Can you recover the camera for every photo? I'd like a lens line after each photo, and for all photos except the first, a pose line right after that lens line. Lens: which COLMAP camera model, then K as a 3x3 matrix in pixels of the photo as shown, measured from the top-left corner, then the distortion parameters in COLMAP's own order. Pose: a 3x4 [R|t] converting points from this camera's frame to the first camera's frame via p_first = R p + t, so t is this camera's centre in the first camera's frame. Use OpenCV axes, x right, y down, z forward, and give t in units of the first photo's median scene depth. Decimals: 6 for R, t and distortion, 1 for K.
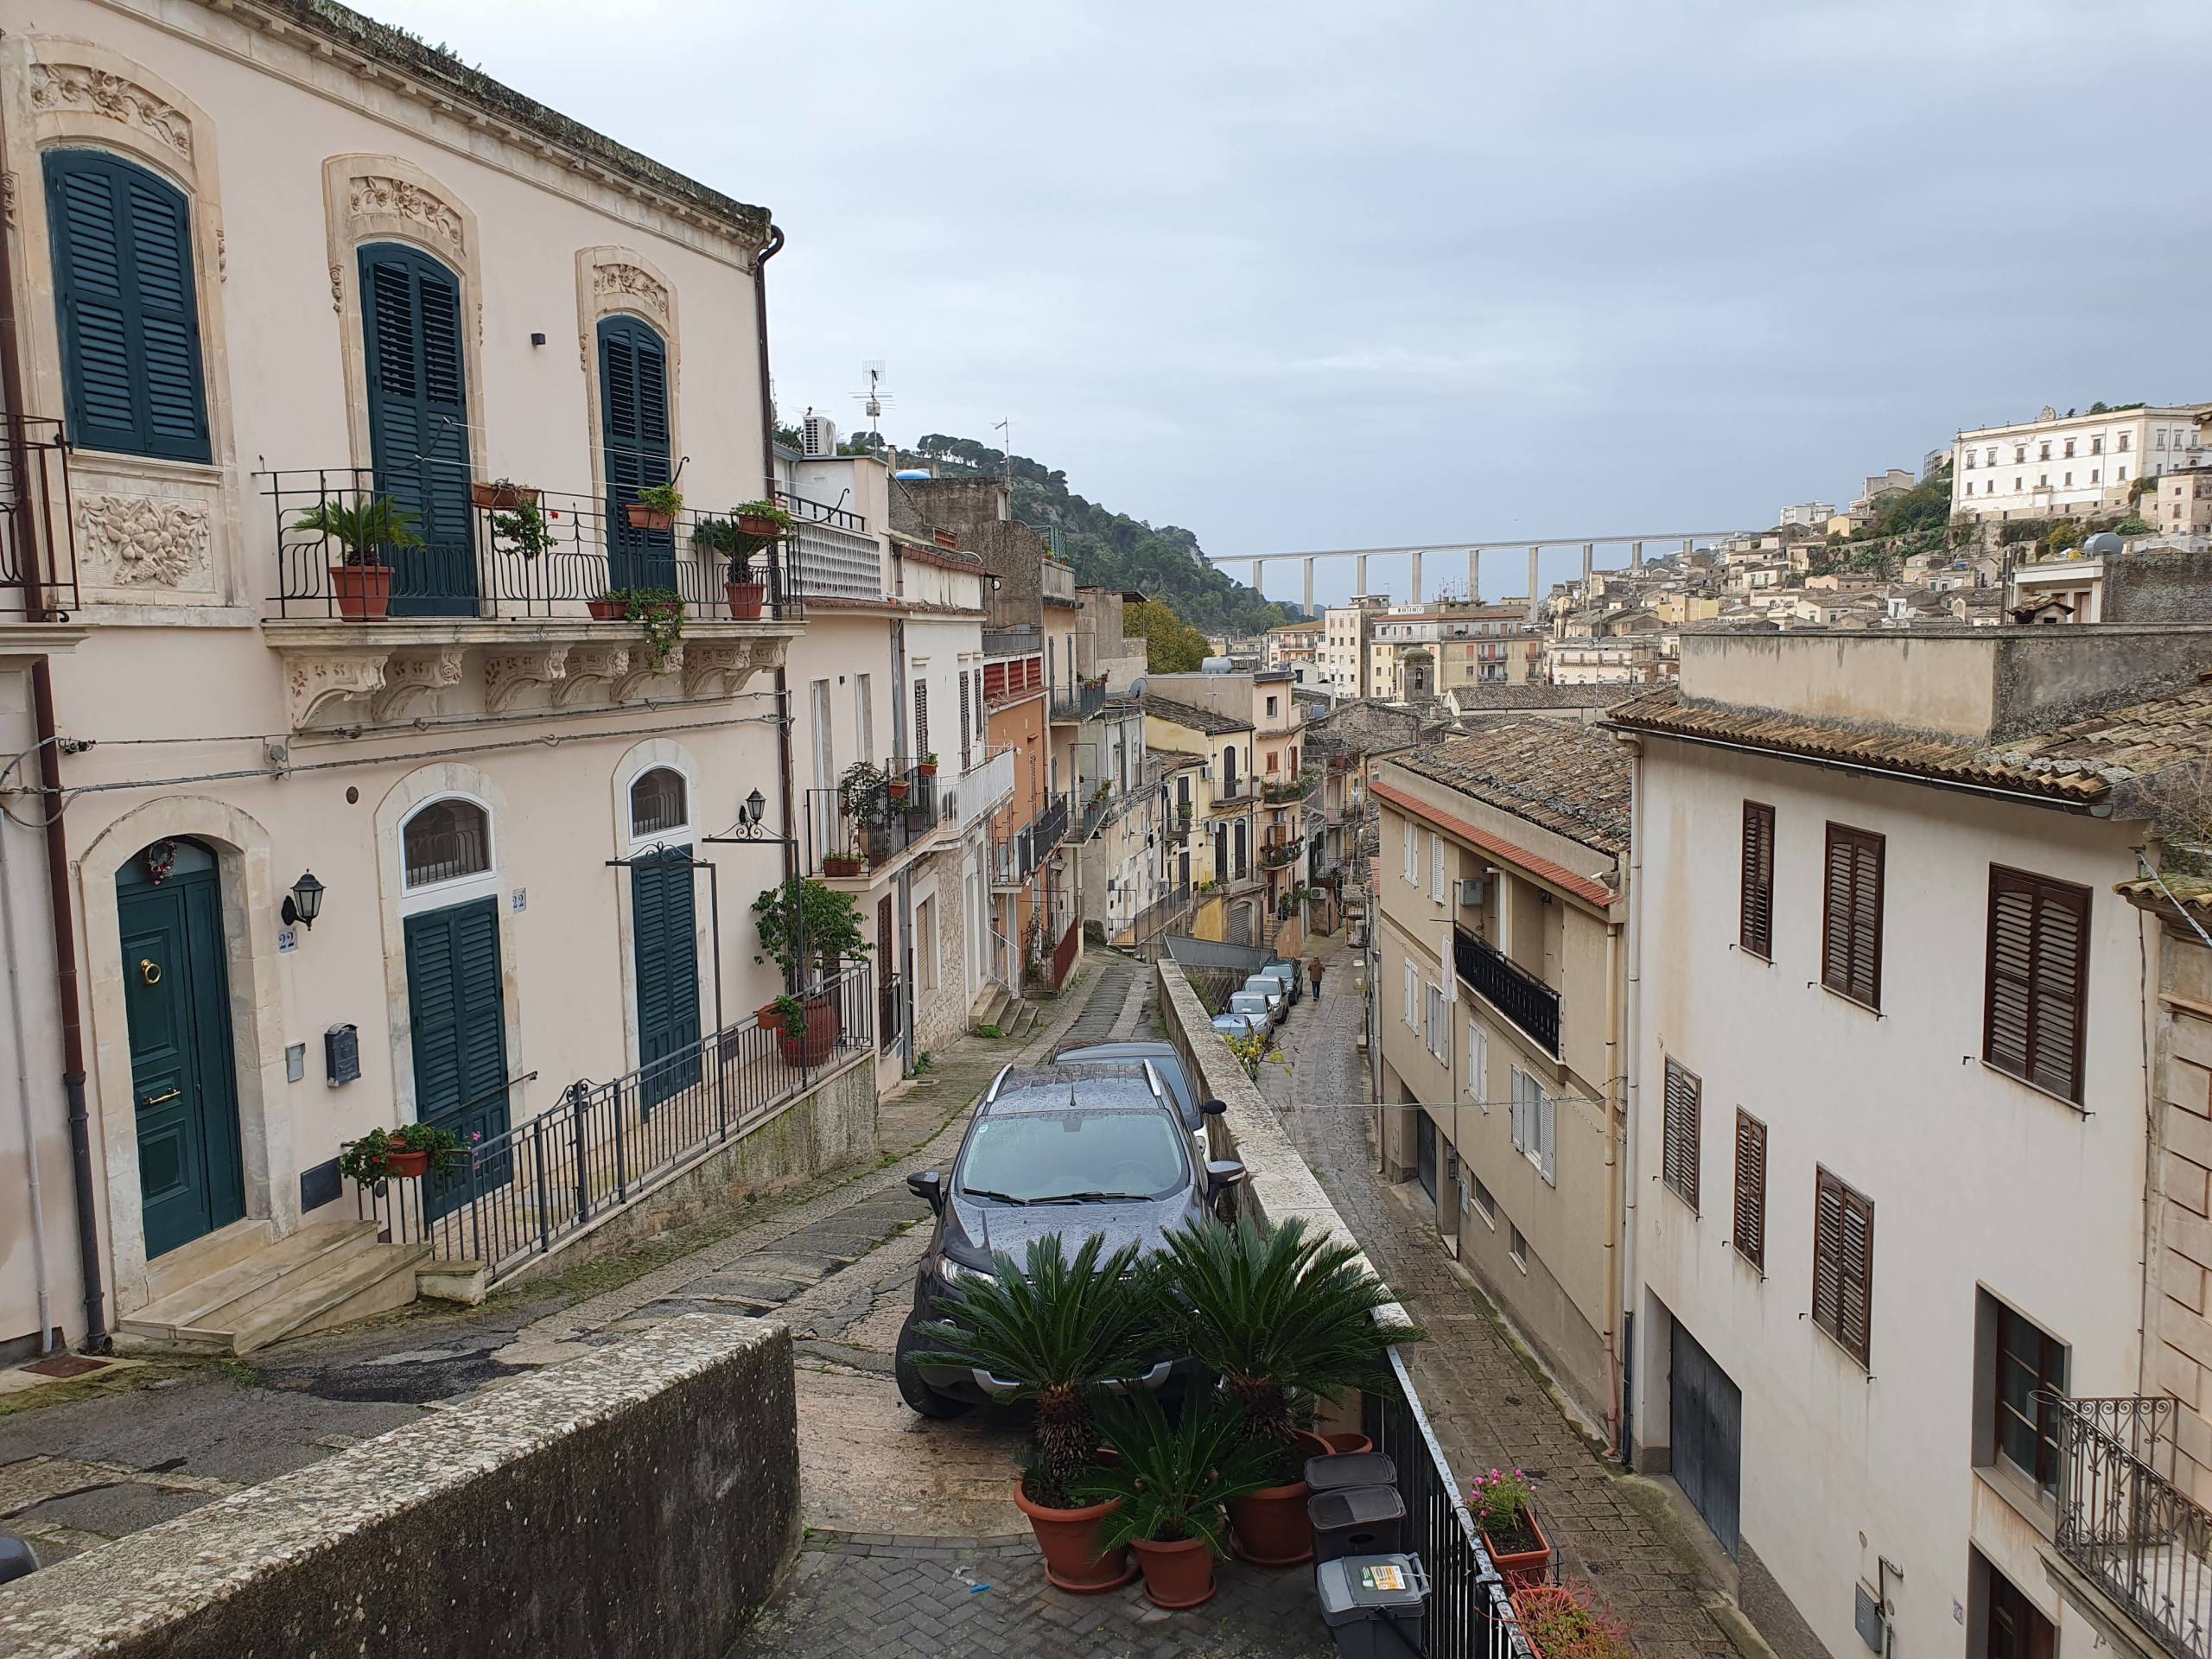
lens RADIAL K [[1744.1, 0, 1105.2], [0, 1744.1, 828.9], [0, 0, 1]] dist [0.054775, -0.017012]
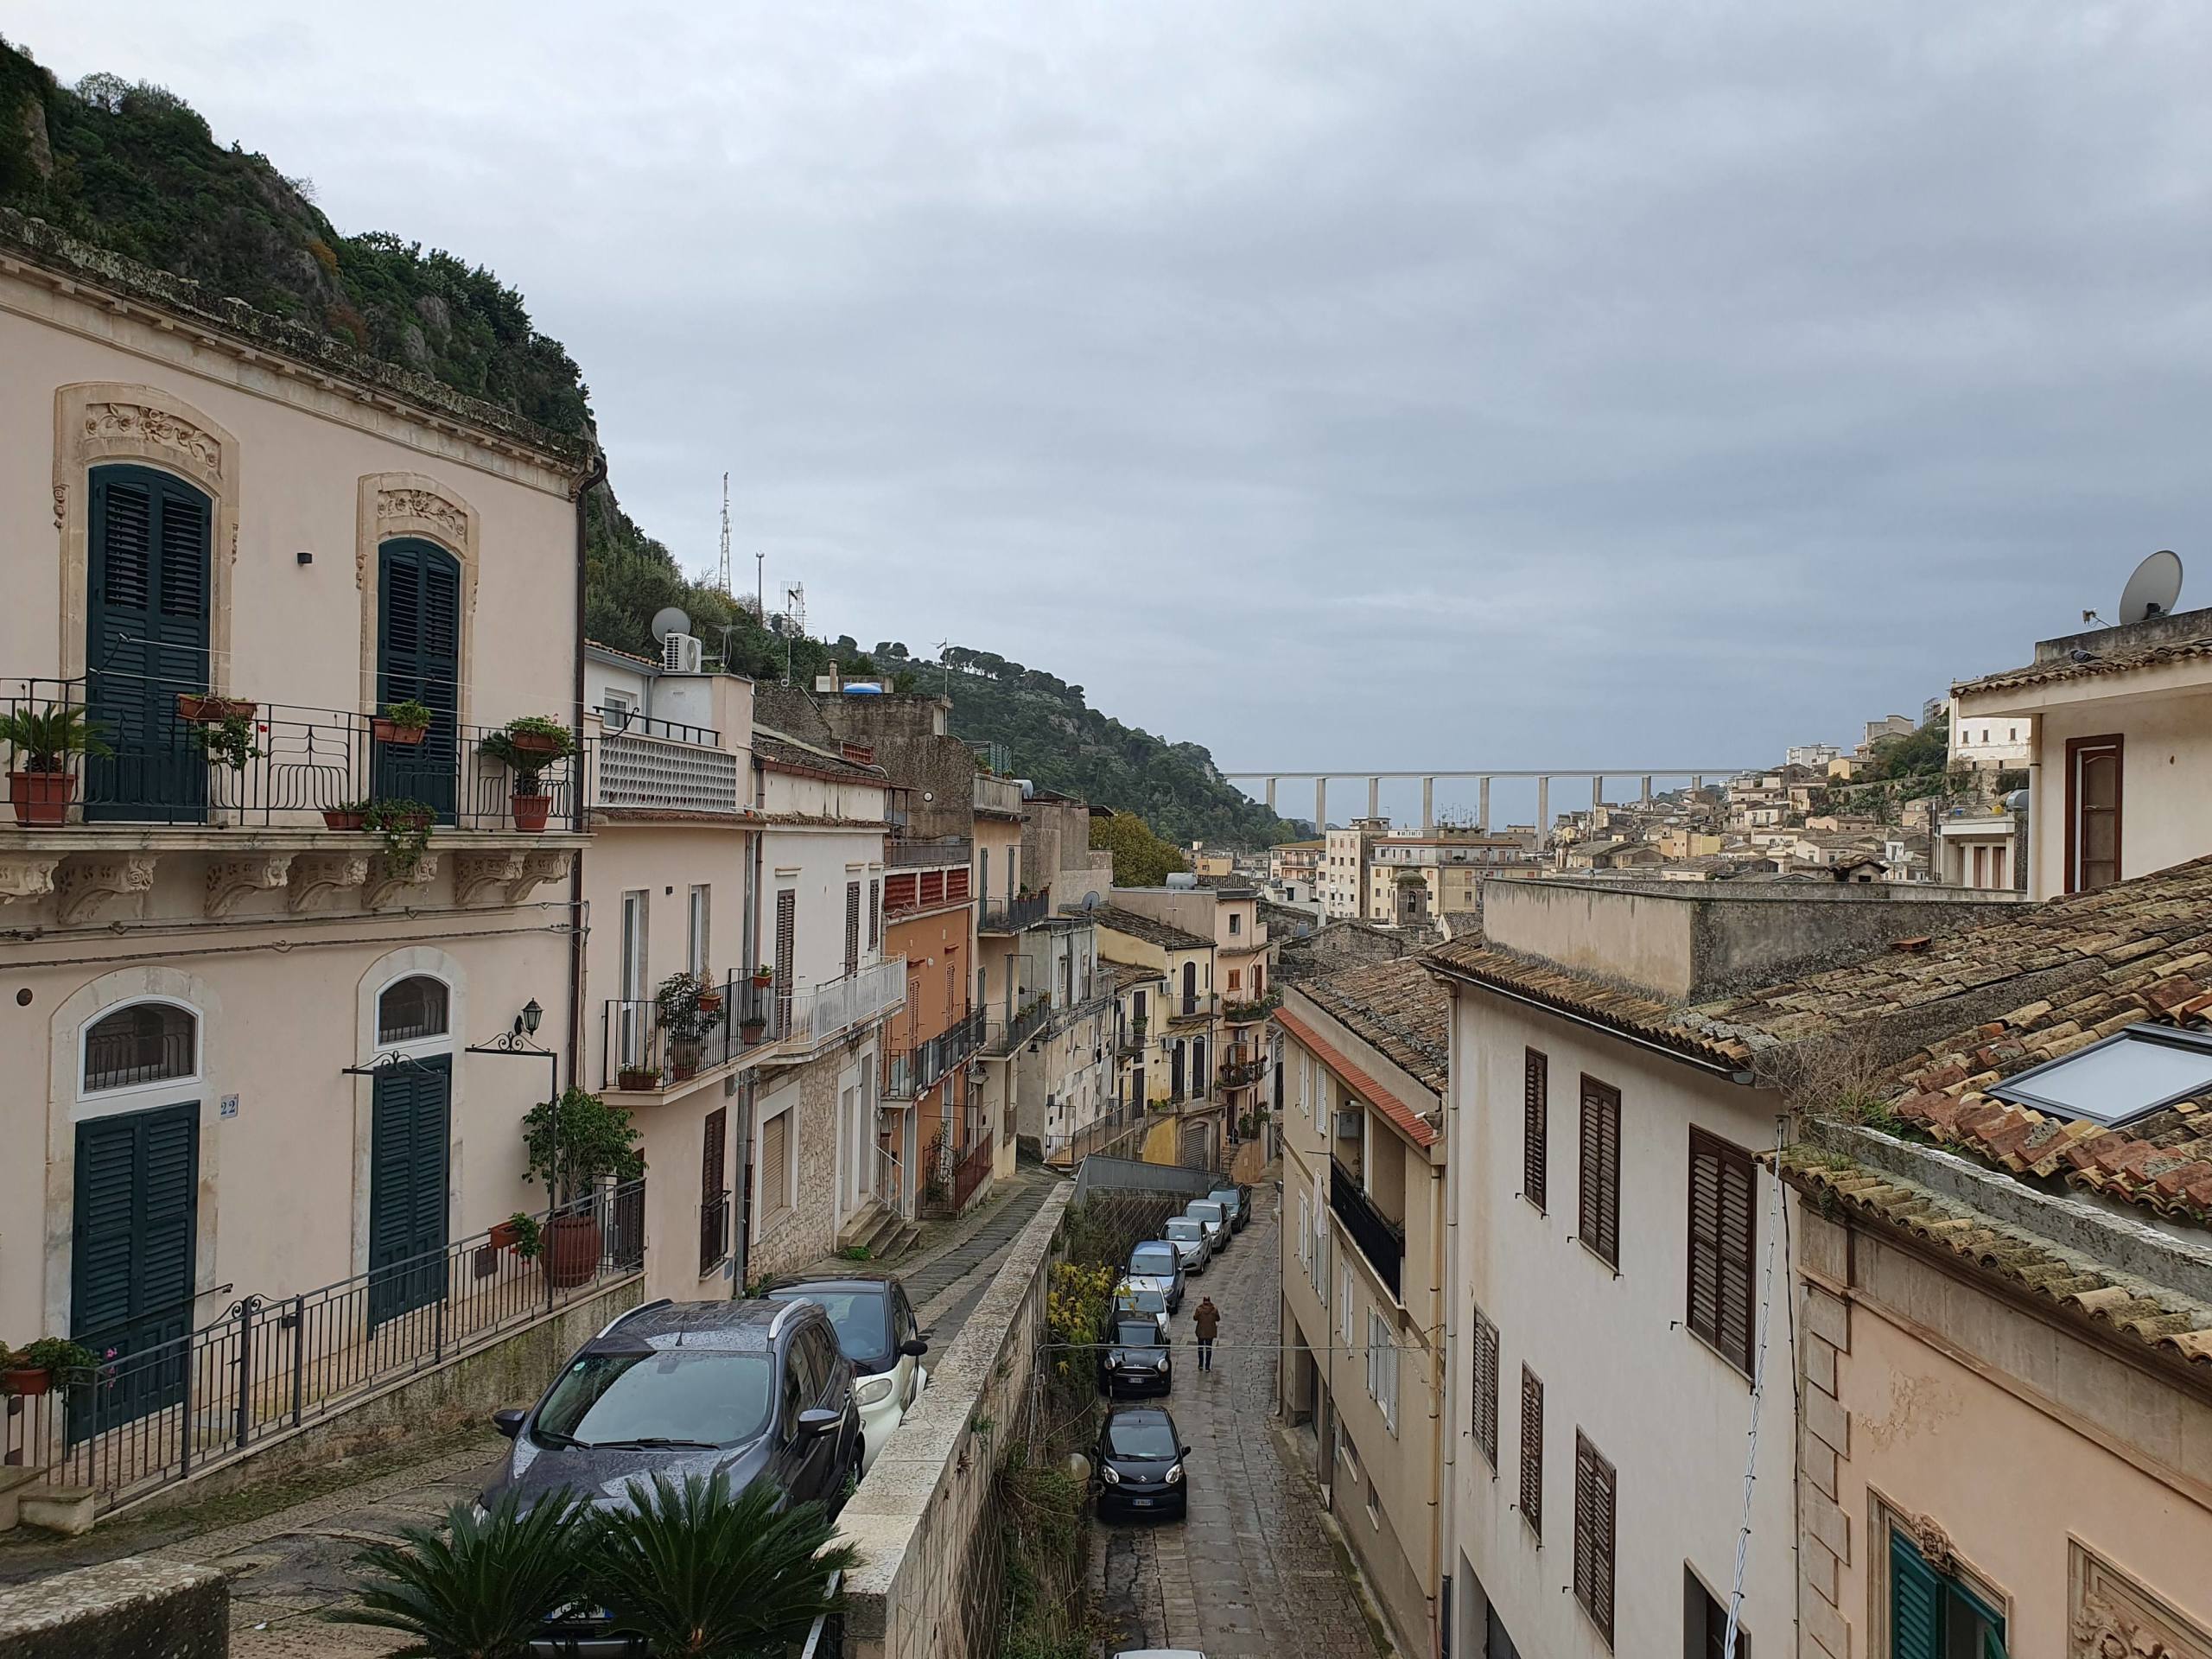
lens RADIAL K [[1744.1, 0, 1107.3], [0, 1744.1, 839.2], [0, 0, 1]] dist [0.054775, -0.017012]
pose [[0.999298, 0.036978, -0.006090, 0.135785], [-0.037431, 0.992767, -0.114075, -0.011733], [0.001828, 0.114222, 0.993454, -0.006863]]
